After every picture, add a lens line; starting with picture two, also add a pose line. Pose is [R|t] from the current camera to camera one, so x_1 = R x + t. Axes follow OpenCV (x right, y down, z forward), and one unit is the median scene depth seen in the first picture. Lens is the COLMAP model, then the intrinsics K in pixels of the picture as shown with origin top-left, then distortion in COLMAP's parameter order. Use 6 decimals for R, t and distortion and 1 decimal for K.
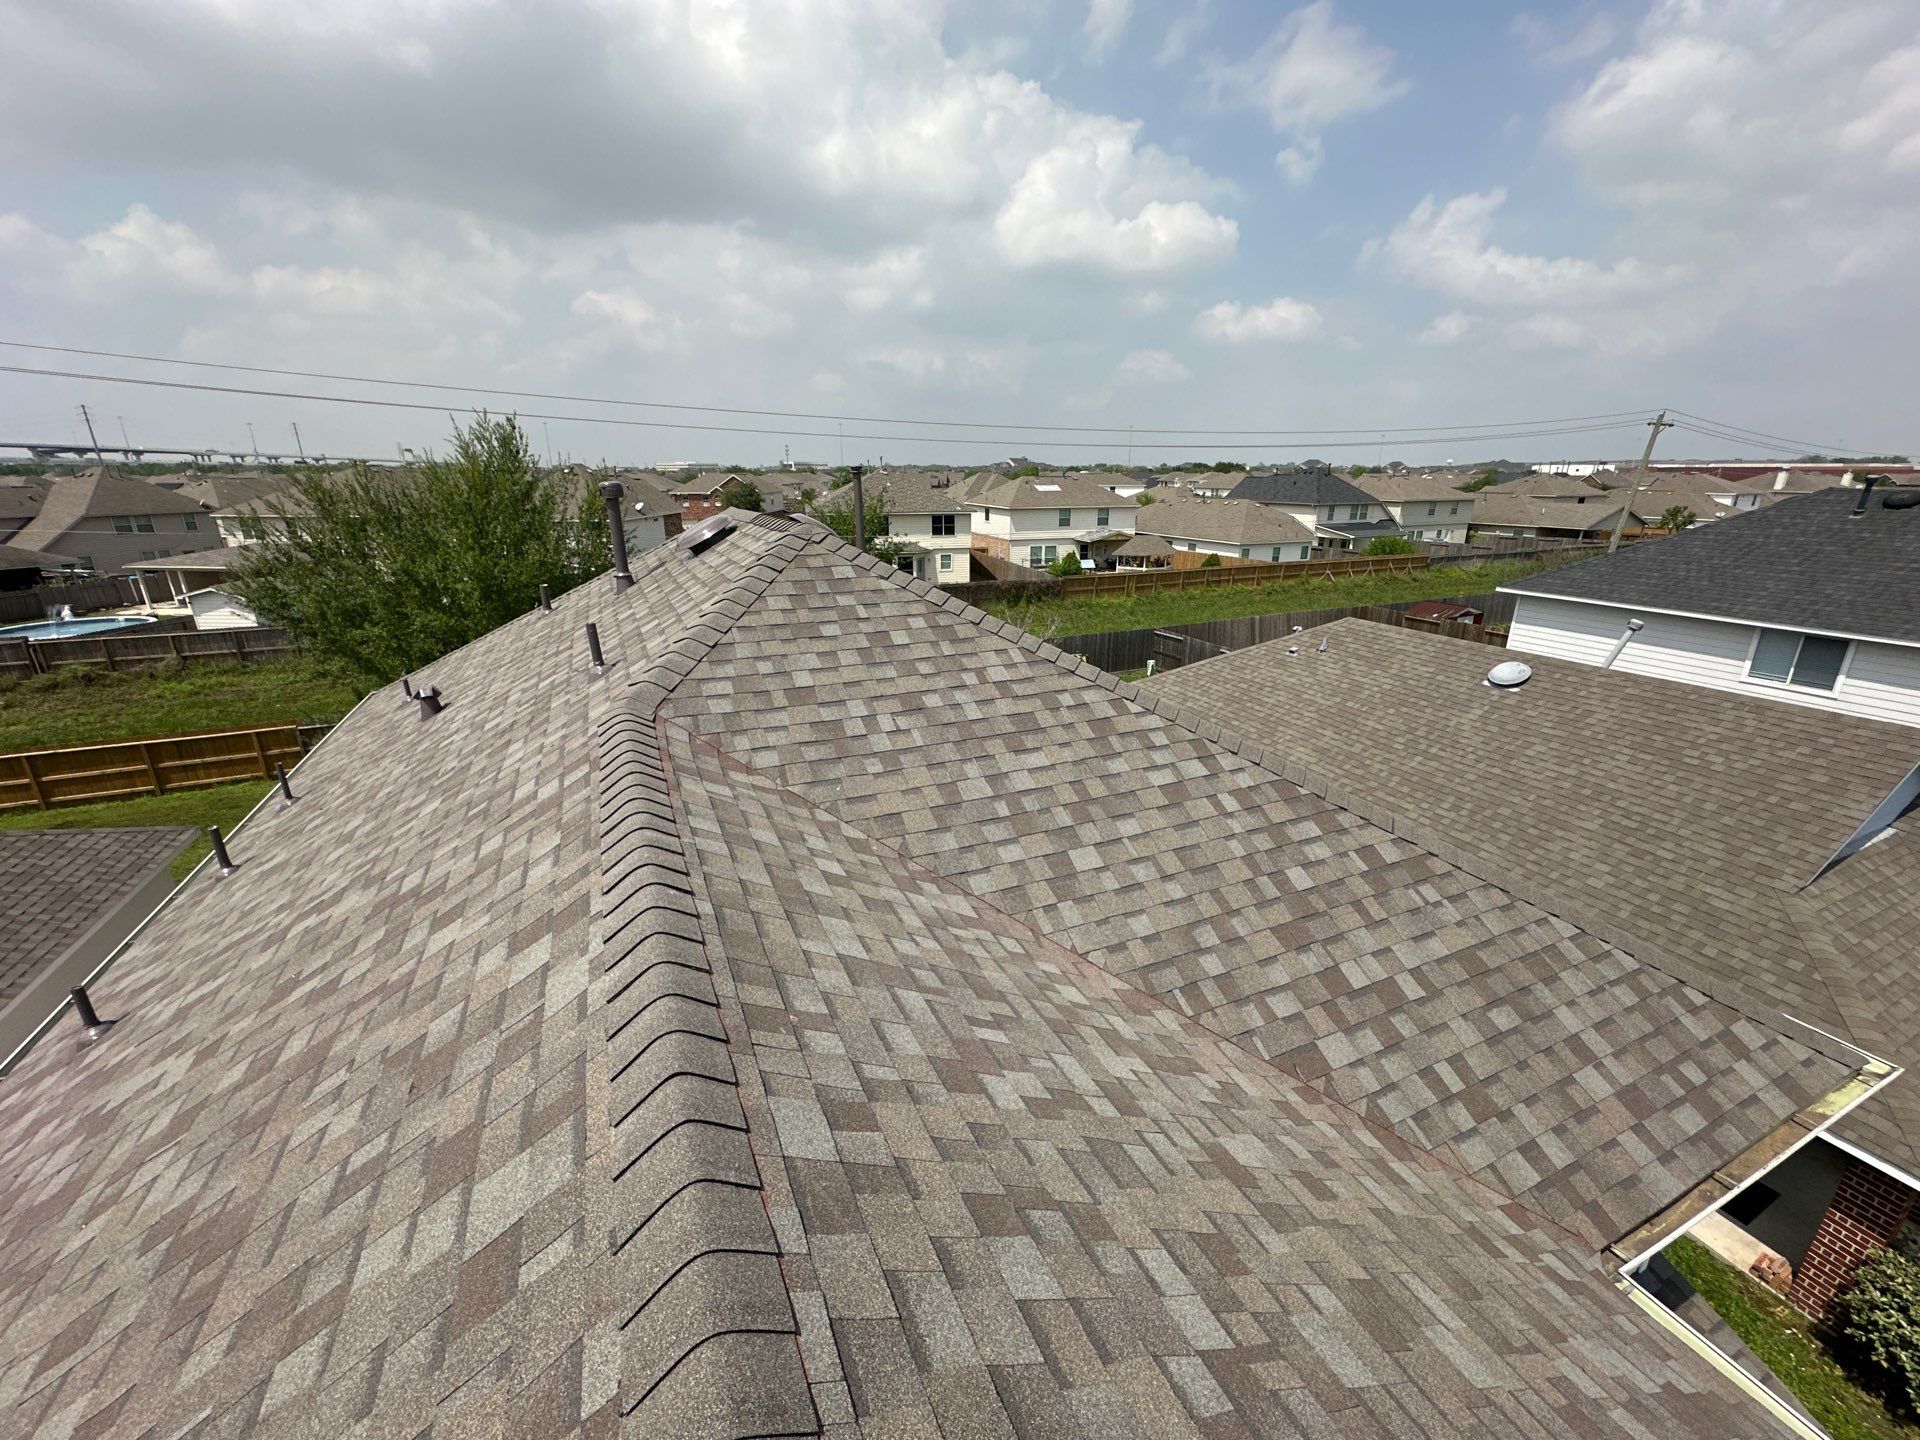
lens RADIAL K [[766.3, 0, 966.0], [0, 766.3, 714.3], [0, 0, 1]] dist [-0.000633, 0.000774]
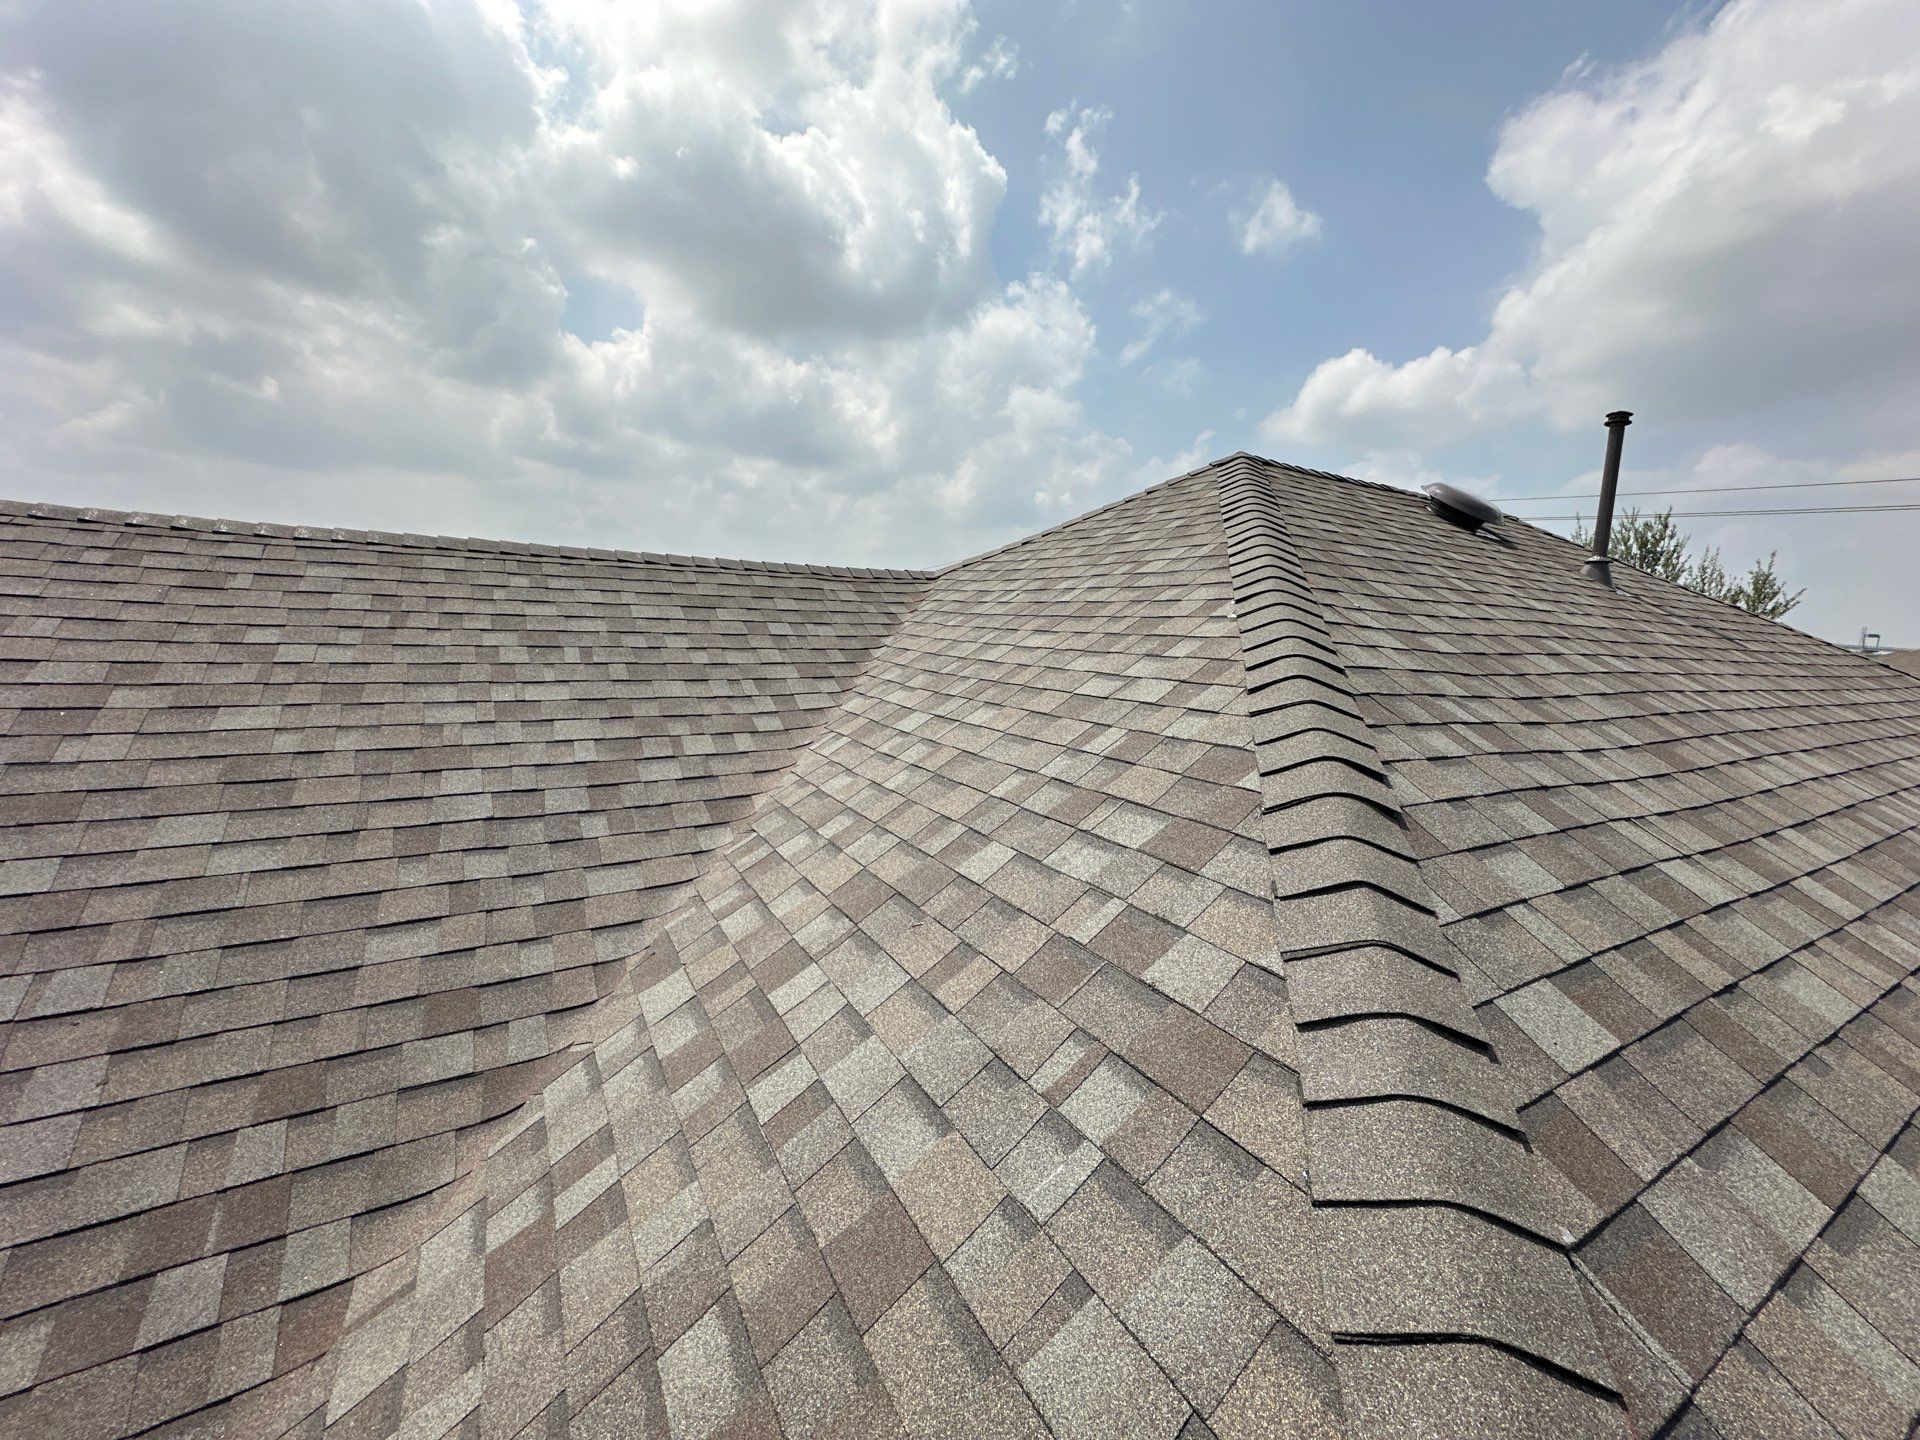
lens RADIAL K [[766.3, 0, 965.5], [0, 766.3, 722.8], [0, 0, 1]] dist [-0.000633, 0.000774]
pose [[0.098355, 0.129504, -0.986689, 0.175410], [-0.338017, 0.936896, 0.089274, 0.019075], [0.935987, 0.324737, 0.135923, 0.177228]]
